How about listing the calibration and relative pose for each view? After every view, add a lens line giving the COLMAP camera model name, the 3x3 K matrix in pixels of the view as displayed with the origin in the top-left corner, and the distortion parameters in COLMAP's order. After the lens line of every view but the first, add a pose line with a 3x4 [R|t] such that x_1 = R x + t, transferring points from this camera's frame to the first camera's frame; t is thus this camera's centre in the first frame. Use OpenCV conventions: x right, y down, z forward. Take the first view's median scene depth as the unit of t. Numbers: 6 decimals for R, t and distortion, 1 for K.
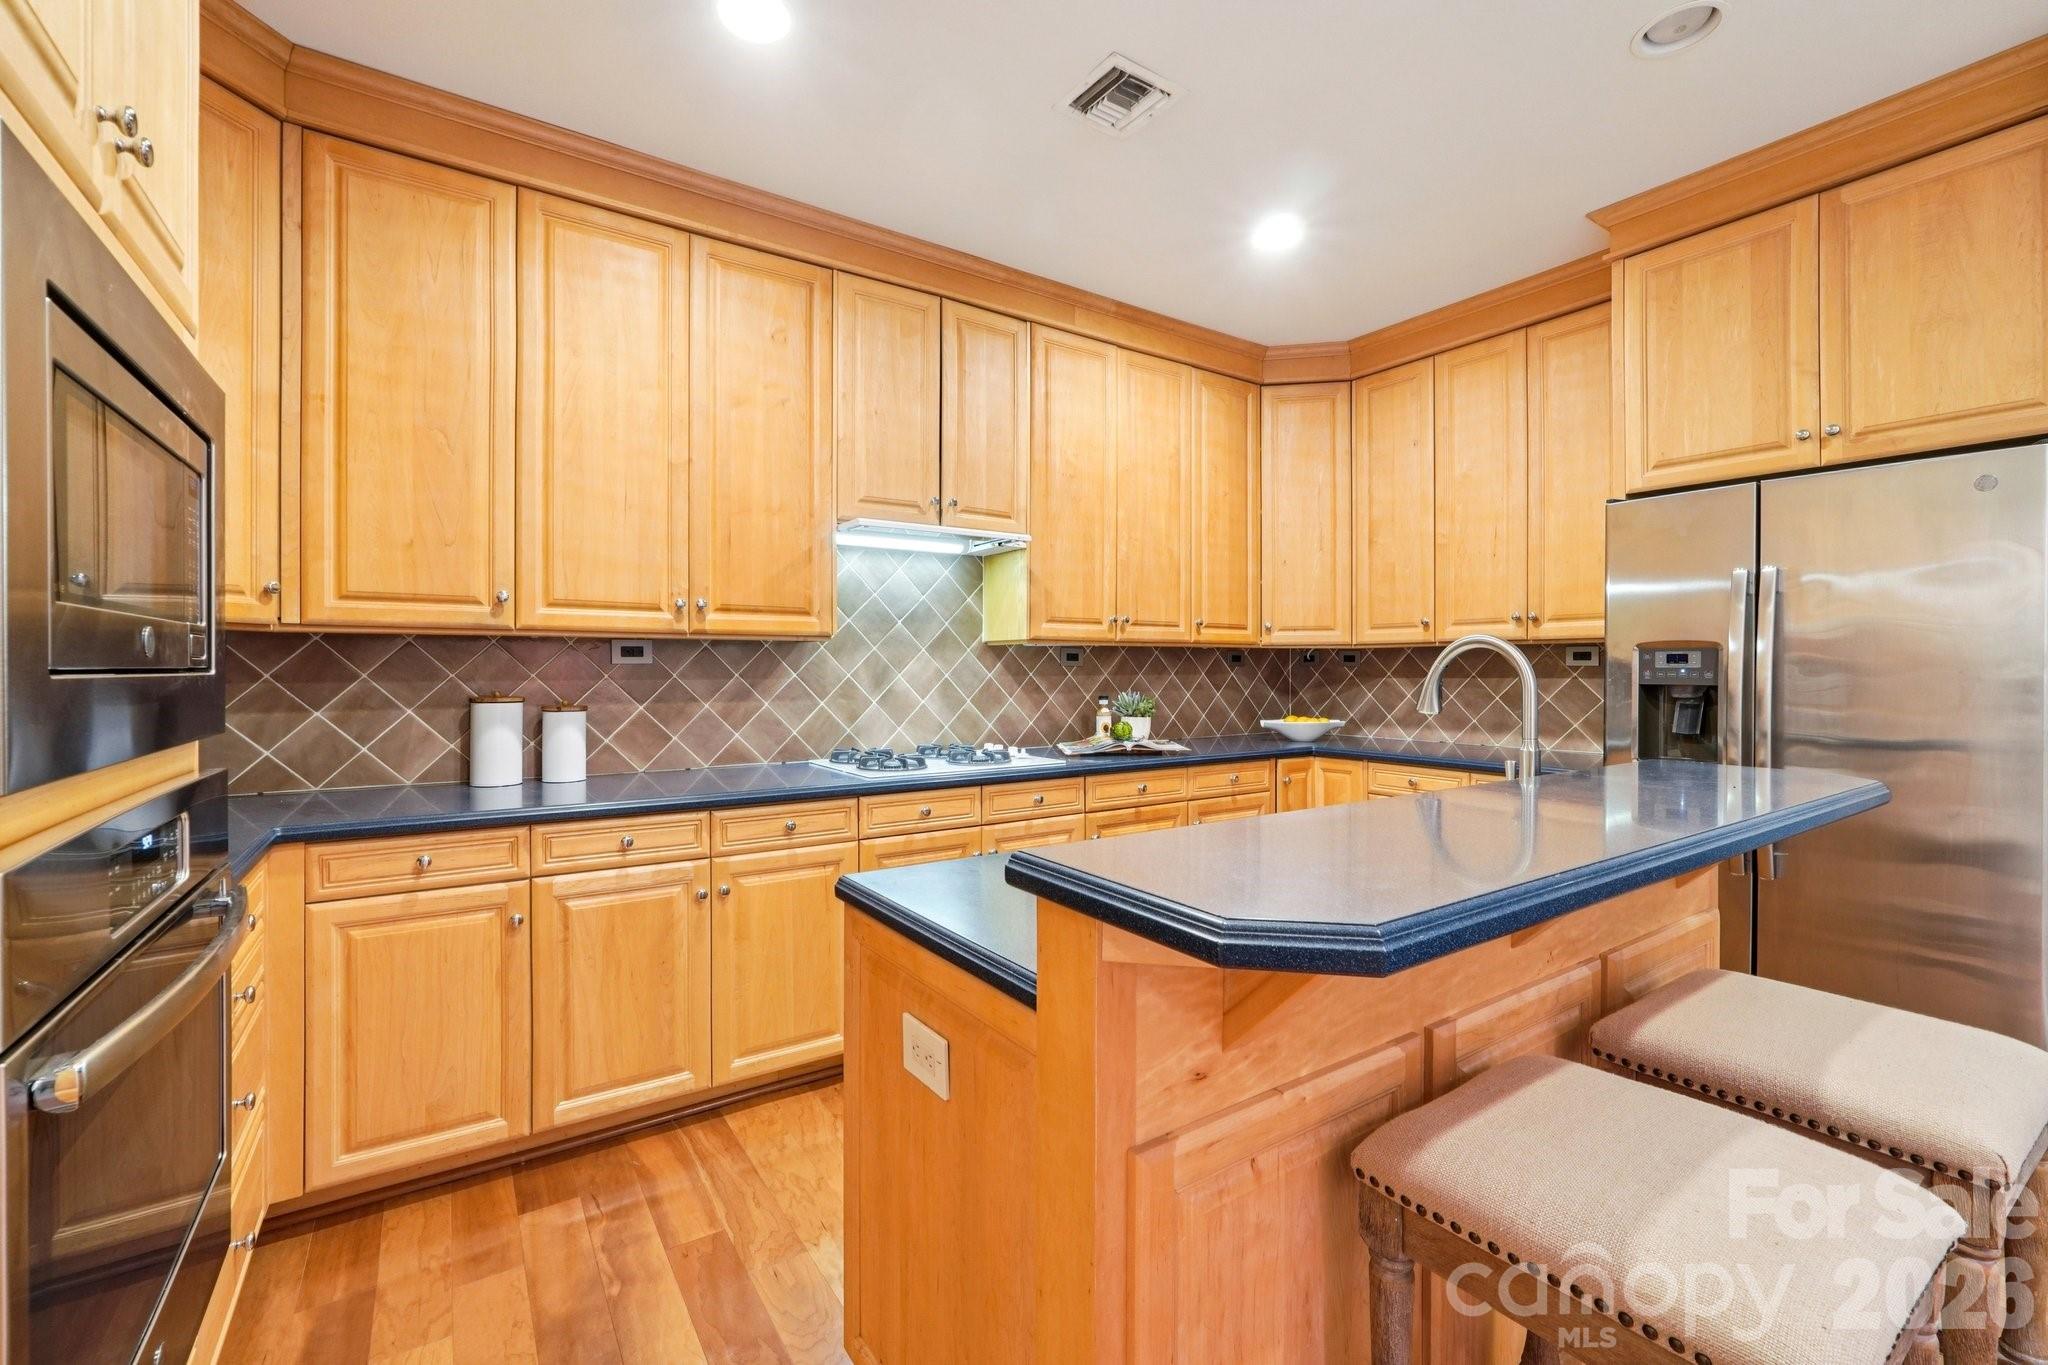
lens RADIAL K [[867.6, 0, 1018.5], [0, 867.6, 673.8], [0, 0, 1]] dist [-0.014358, 0.004262]
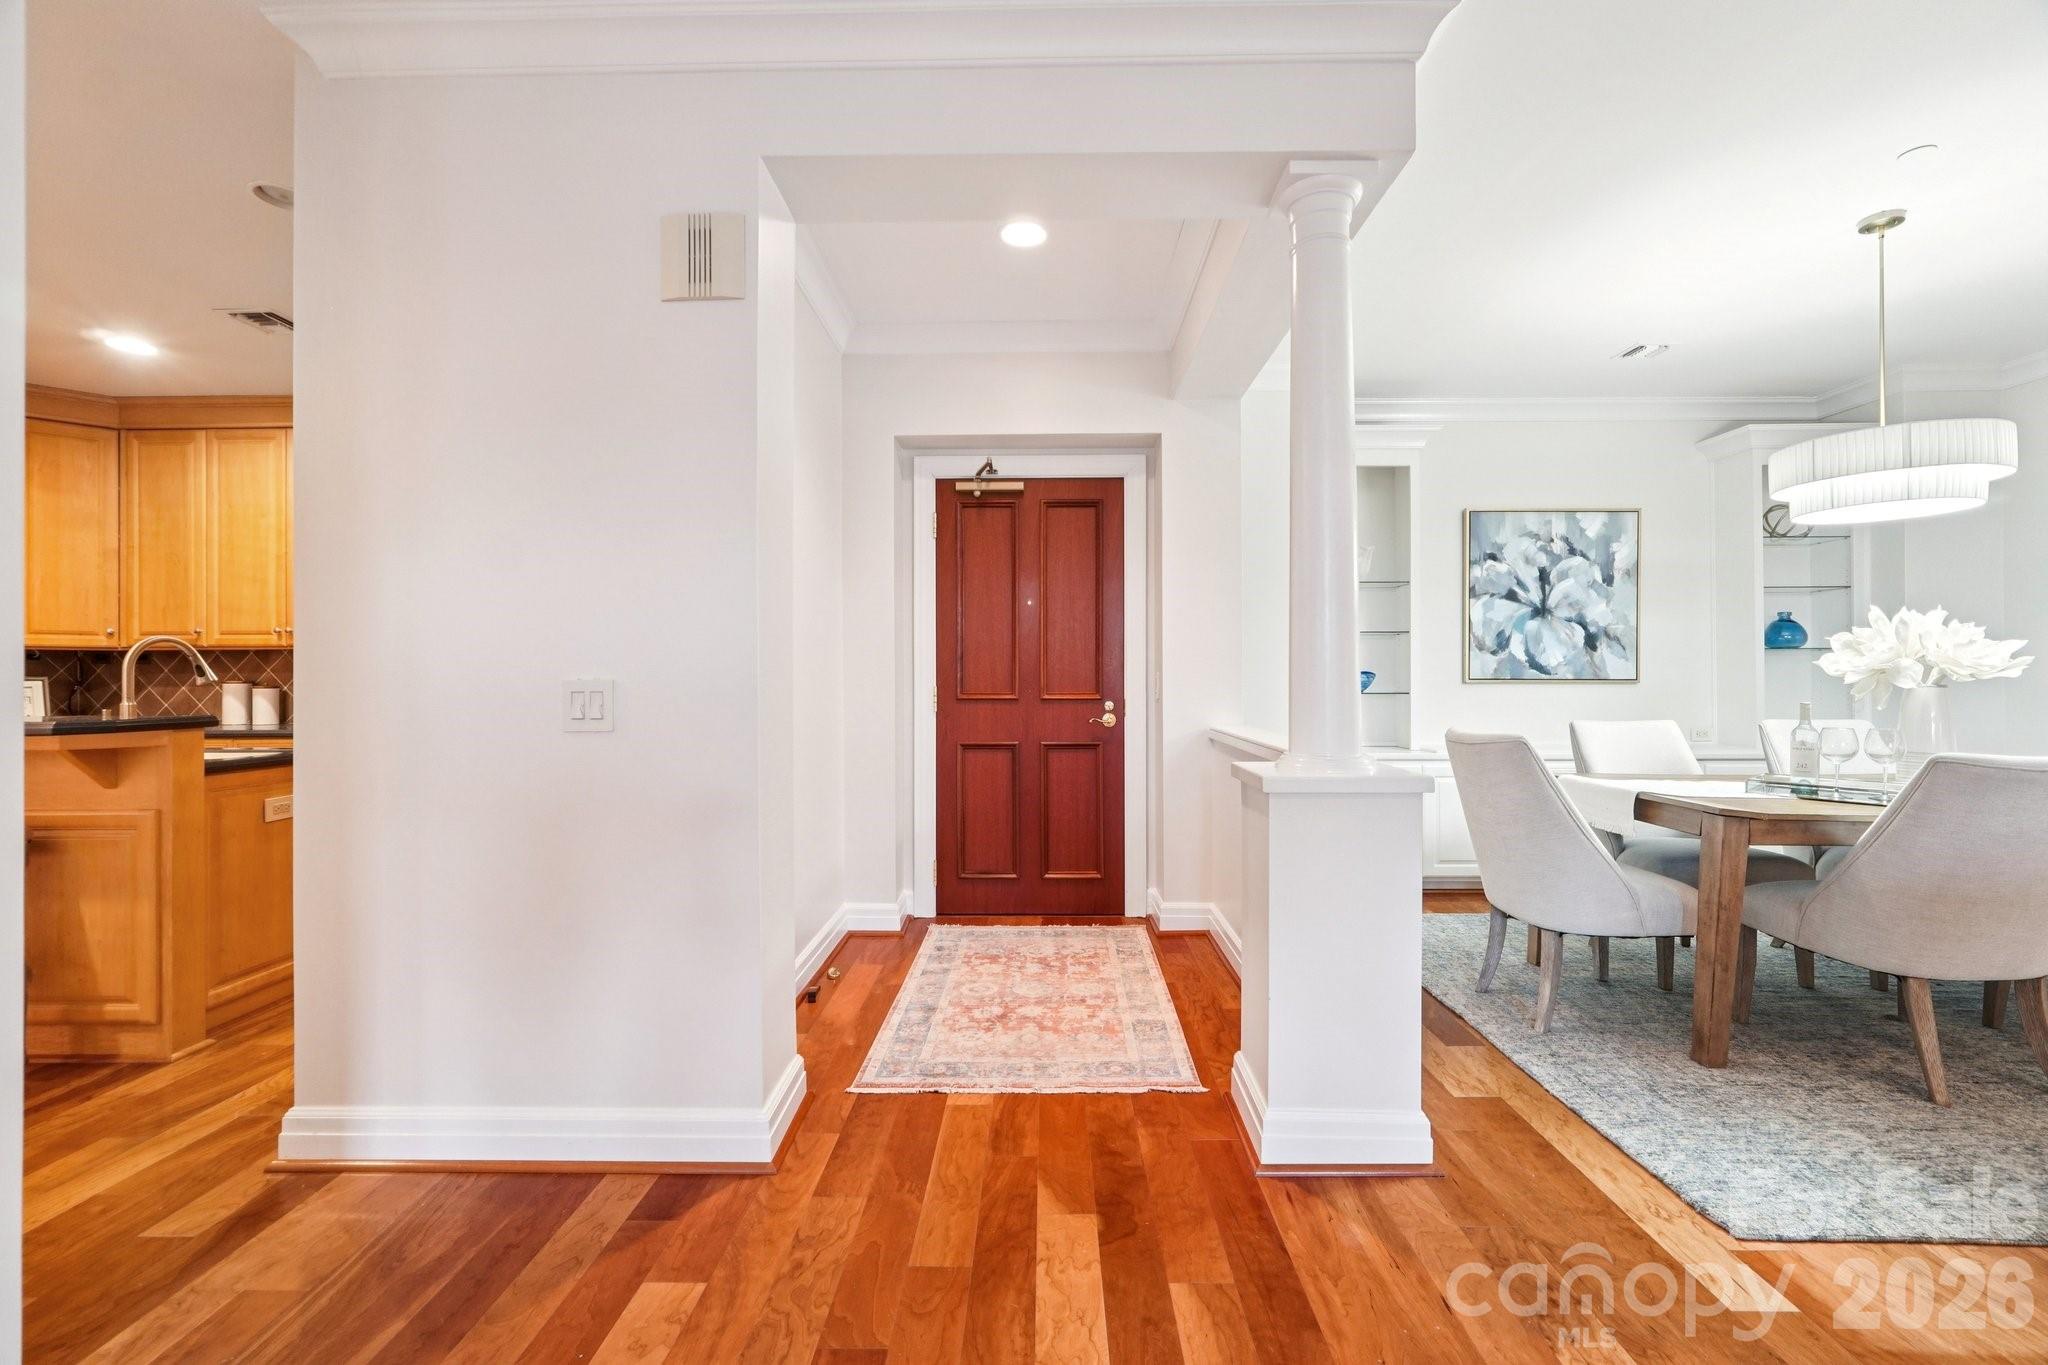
lens RADIAL K [[867.6, 0, 1020.6], [0, 867.6, 682.9], [0, 0, 1]] dist [-0.014358, 0.004262]
pose [[0.812122, -0.000289, -0.583487, 1.602221], [0.000558, 1.000000, 0.000282, 0.025702], [0.583487, -0.000554, 0.812122, 0.348835]]
